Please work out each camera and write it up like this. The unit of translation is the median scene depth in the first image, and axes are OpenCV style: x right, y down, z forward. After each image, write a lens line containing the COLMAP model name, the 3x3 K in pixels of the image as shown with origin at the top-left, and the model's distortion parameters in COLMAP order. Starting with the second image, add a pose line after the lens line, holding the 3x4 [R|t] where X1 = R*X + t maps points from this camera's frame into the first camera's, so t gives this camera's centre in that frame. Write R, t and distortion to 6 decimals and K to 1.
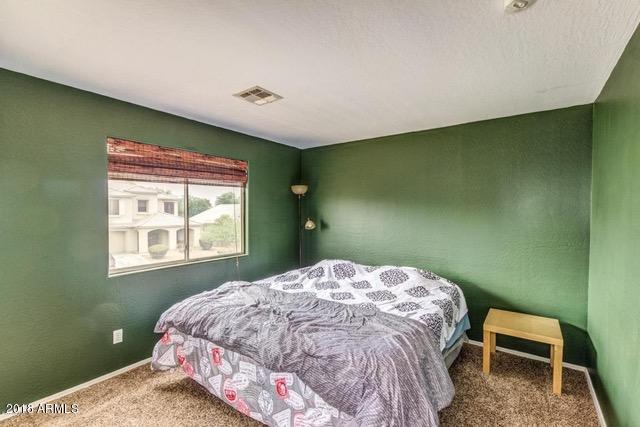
lens RADIAL K [[293.7, 0, 317.7], [0, 293.7, 207.3], [0, 0, 1]] dist [0.001193, -0.000103]
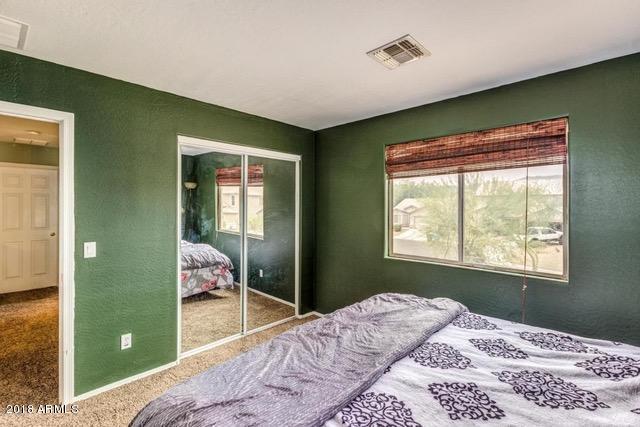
lens RADIAL K [[300.6, 0, 318.8], [0, 300.6, 196.0], [0, 0, 1]] dist [0.002330, 0.000212]
pose [[-0.133654, -0.033687, -0.990455, 0.472691], [0.011078, 0.999309, -0.035483, 0.014229], [0.990966, -0.015715, -0.133189, 0.721531]]
